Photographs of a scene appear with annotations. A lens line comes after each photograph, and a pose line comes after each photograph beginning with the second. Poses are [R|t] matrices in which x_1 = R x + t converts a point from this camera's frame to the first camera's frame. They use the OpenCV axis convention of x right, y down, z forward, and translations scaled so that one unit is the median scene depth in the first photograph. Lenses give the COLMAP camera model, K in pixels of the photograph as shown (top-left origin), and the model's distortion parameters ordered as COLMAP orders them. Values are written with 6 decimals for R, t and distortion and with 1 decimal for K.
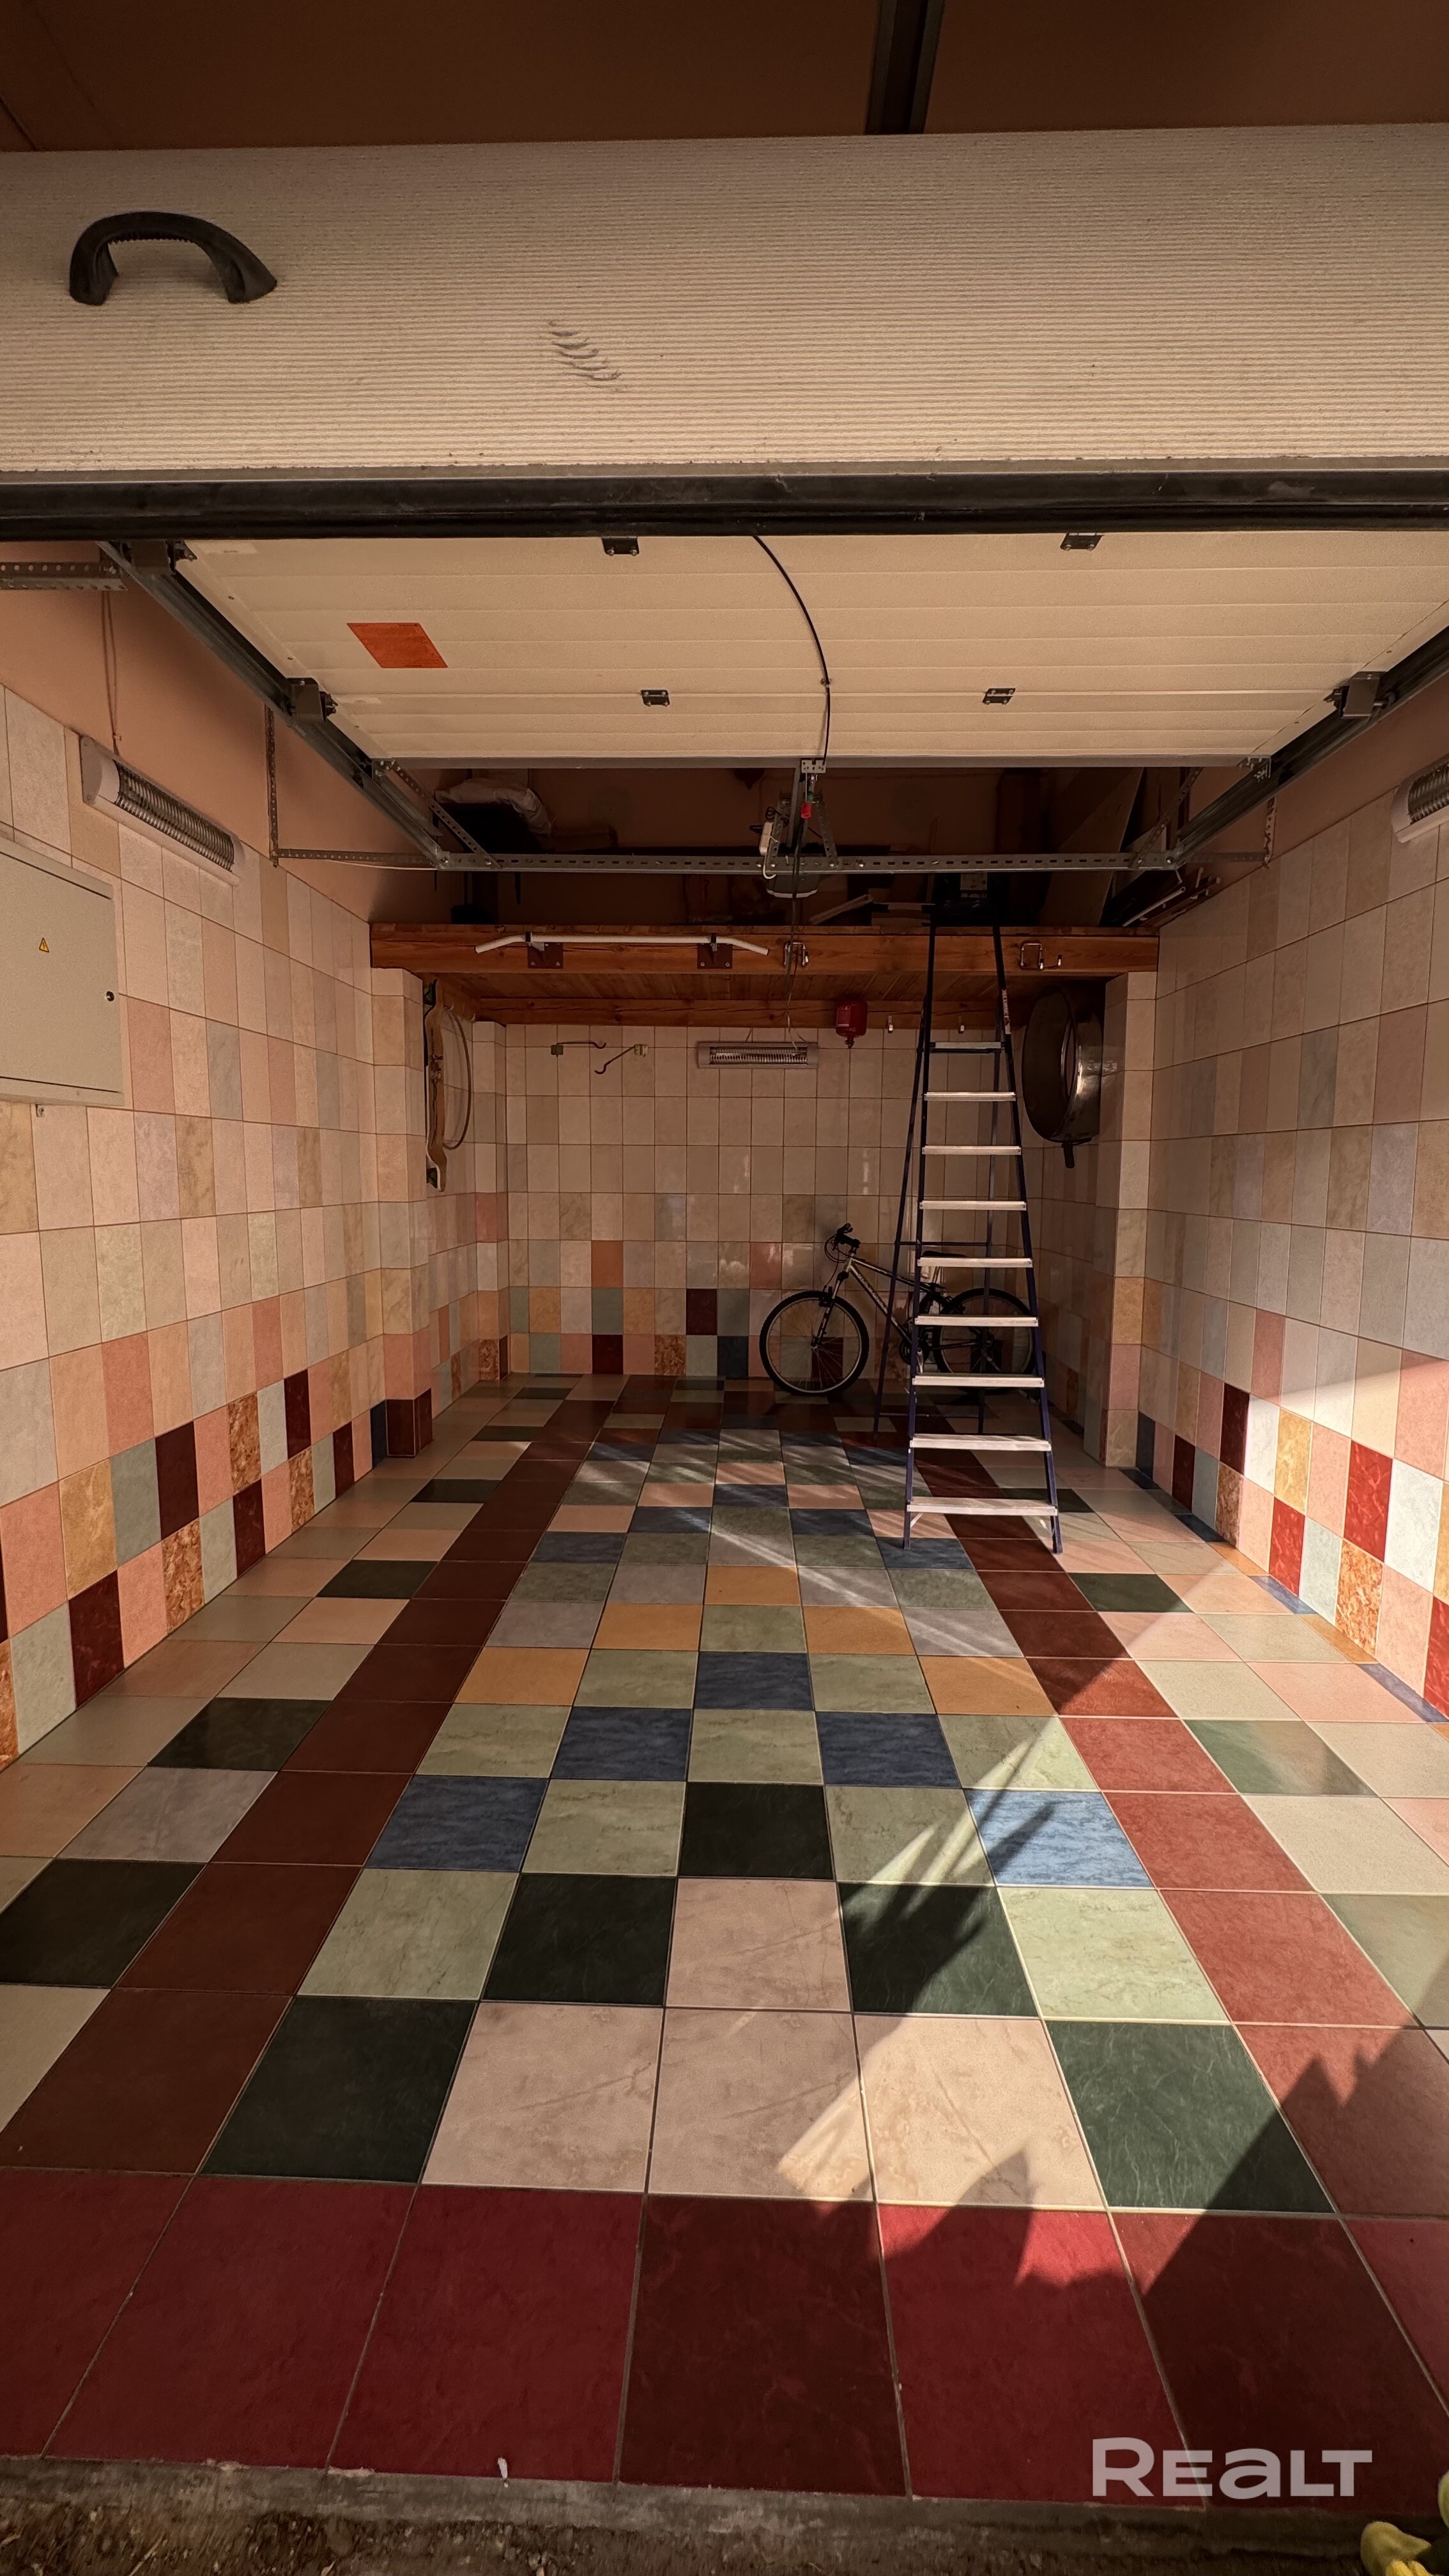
lens RADIAL K [[1041.7, 0, 723.0], [0, 1041.7, 1290.6], [0, 0, 1]] dist [-0.016859, -0.000212]
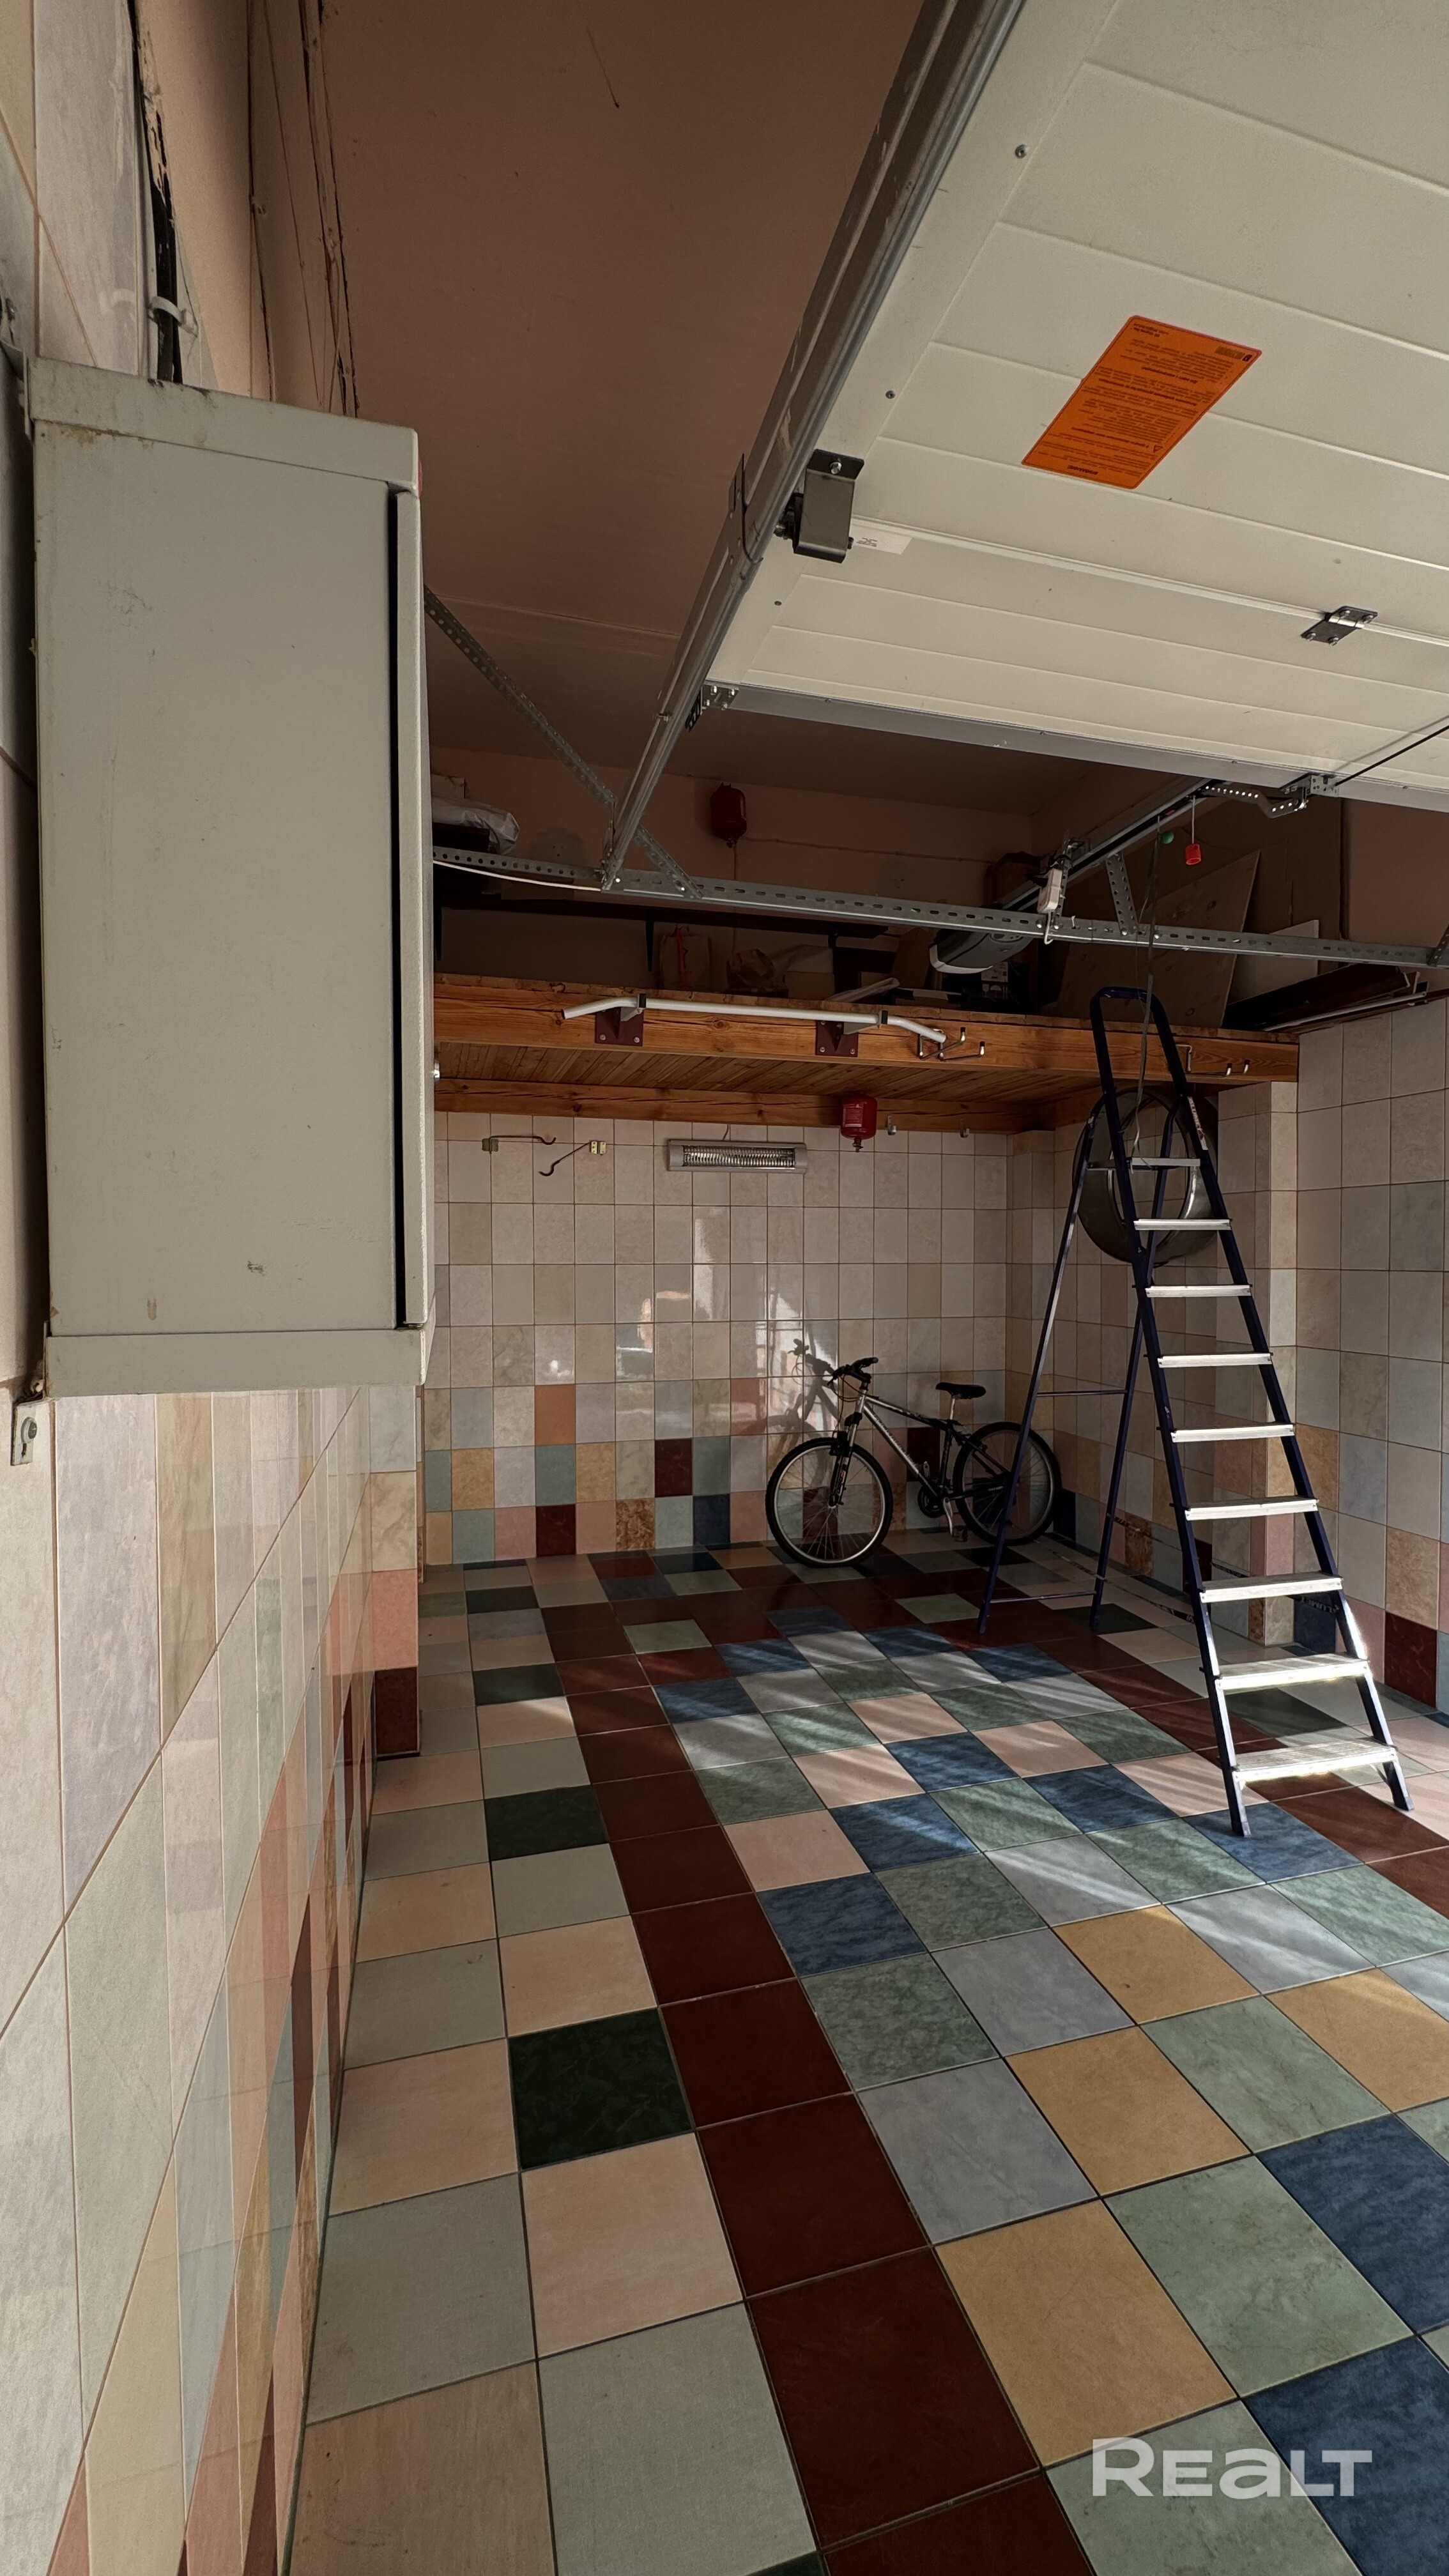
lens RADIAL K [[1041.7, 0, 726.0], [0, 1041.7, 1283.5], [0, 0, 1]] dist [-0.016859, -0.000212]
pose [[0.956578, -0.017481, 0.290950, -0.292854], [0.041954, 0.996063, -0.078090, -0.078520], [-0.288440, 0.086906, 0.953546, 0.281146]]
